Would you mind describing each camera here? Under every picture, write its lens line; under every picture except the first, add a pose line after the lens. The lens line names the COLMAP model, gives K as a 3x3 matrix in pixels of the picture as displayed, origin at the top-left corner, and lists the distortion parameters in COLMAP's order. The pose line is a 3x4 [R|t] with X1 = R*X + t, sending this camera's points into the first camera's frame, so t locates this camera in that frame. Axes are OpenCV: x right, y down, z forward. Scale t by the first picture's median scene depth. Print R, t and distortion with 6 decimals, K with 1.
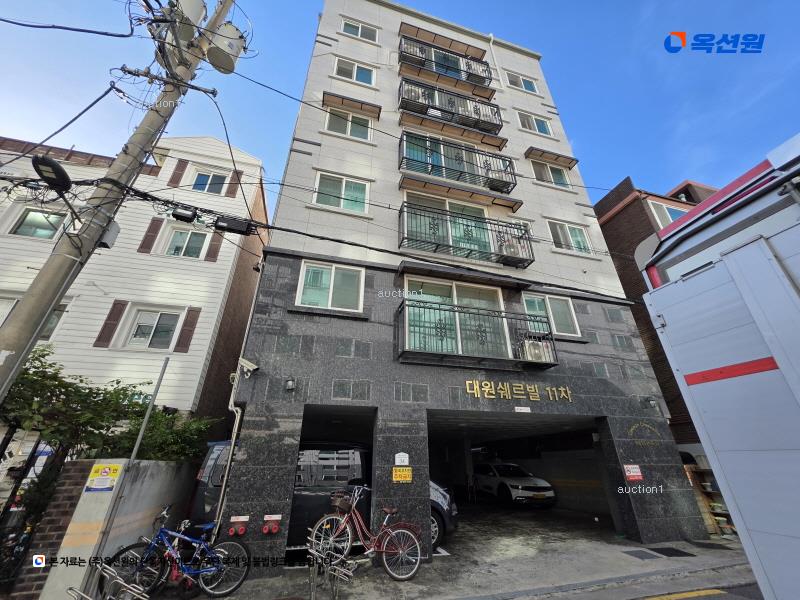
lens RADIAL K [[318.7, 0, 400.0], [0, 318.7, 300.0], [0, 0, 1]] dist [0.001282, -0.000168]
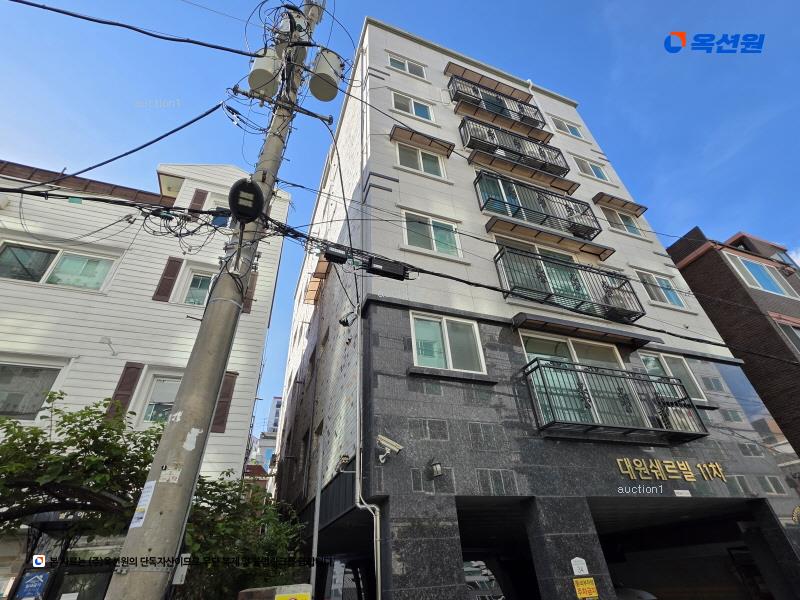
lens RADIAL K [[386.0, 0, 400.0], [0, 386.0, 300.0], [0, 0, 1]] dist [-0.000839, 0.000792]
pose [[0.994506, 0.010333, 0.104172, -0.380386], [0.006541, 0.987038, -0.160355, 0.005484], [-0.104478, 0.160156, 0.981547, 0.015682]]
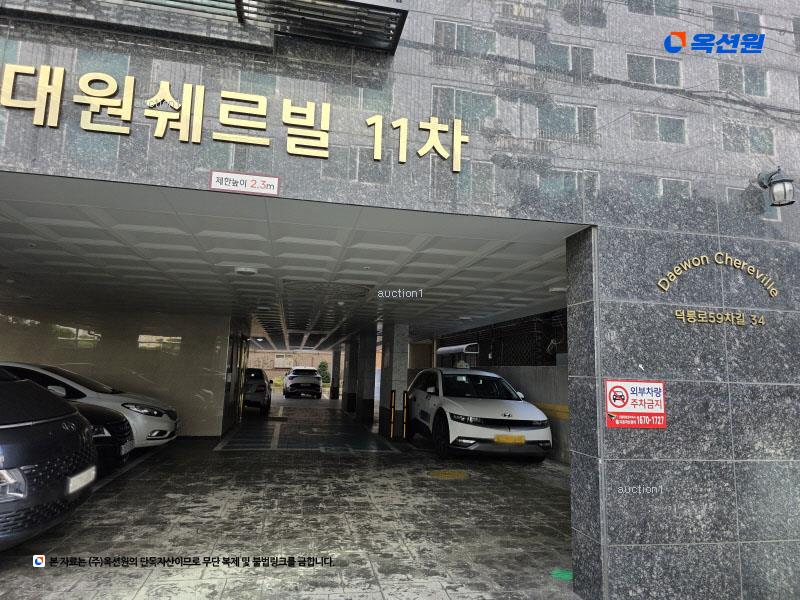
lens RADIAL K [[540.4, 0, 400.0], [0, 540.4, 300.0], [0, 0, 1]] dist [0.038757, -0.000282]
pose [[0.996282, 0.027171, -0.081750, 0.471724], [0.001911, 0.941753, 0.336301, 0.239121], [0.086126, -0.335207, 0.938200, 0.460465]]
